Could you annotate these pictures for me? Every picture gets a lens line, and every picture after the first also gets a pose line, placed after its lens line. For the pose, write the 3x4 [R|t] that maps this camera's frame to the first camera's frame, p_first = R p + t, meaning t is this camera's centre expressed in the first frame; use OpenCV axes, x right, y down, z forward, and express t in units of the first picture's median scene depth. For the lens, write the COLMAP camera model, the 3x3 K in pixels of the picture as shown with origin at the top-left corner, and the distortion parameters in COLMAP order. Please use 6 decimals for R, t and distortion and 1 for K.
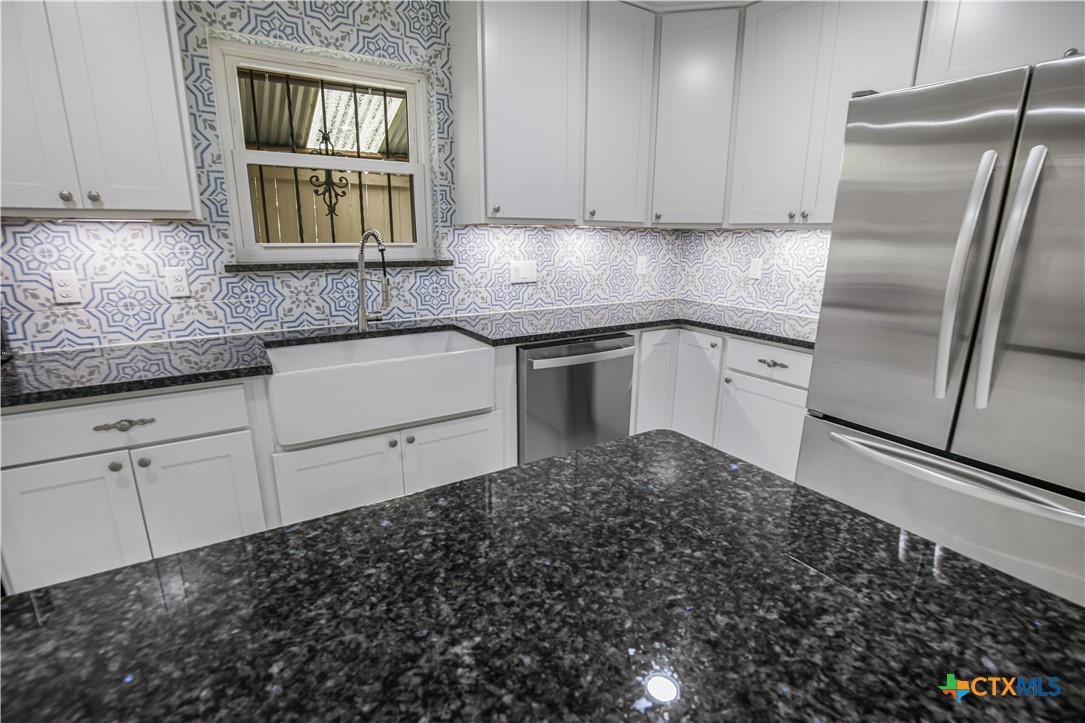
lens RADIAL K [[509.6, 0, 543.5], [0, 509.6, 360.9], [0, 0, 1]] dist [-0.035393, -0.000304]
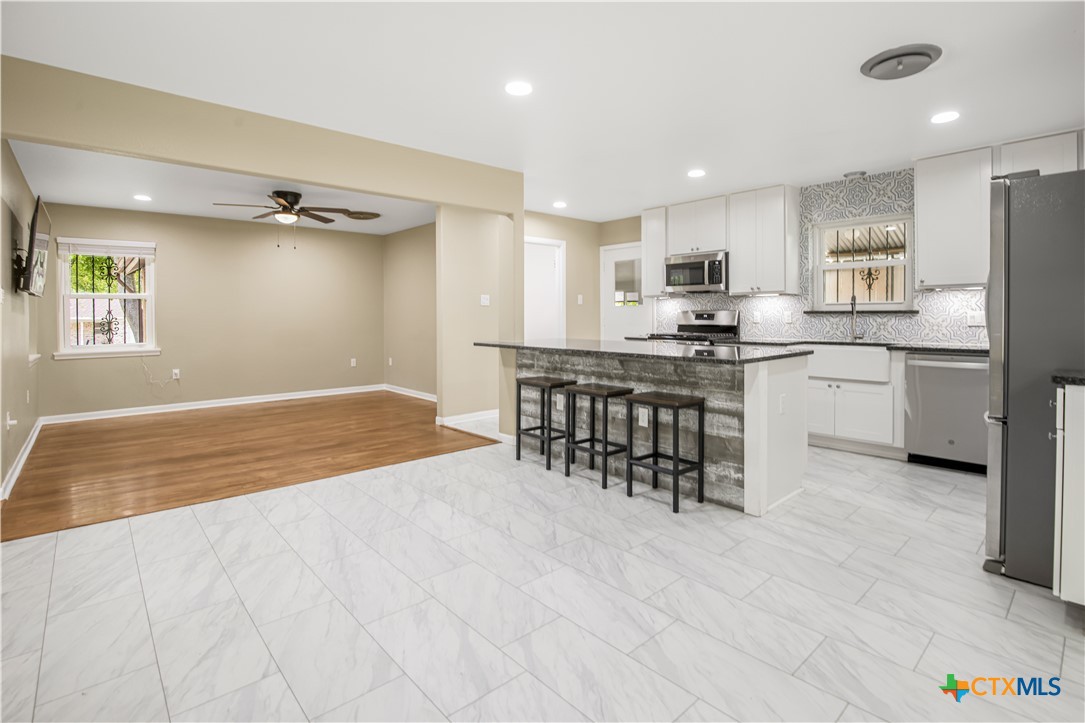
lens RADIAL K [[509.6, 0, 556.1], [0, 509.6, 320.6], [0, 0, 1]] dist [-0.035393, -0.000304]
pose [[0.156540, -0.000692, -0.987671, 1.372395], [-0.229299, 0.972652, -0.037024, 0.191577], [0.960686, 0.232268, 0.152101, -0.465647]]
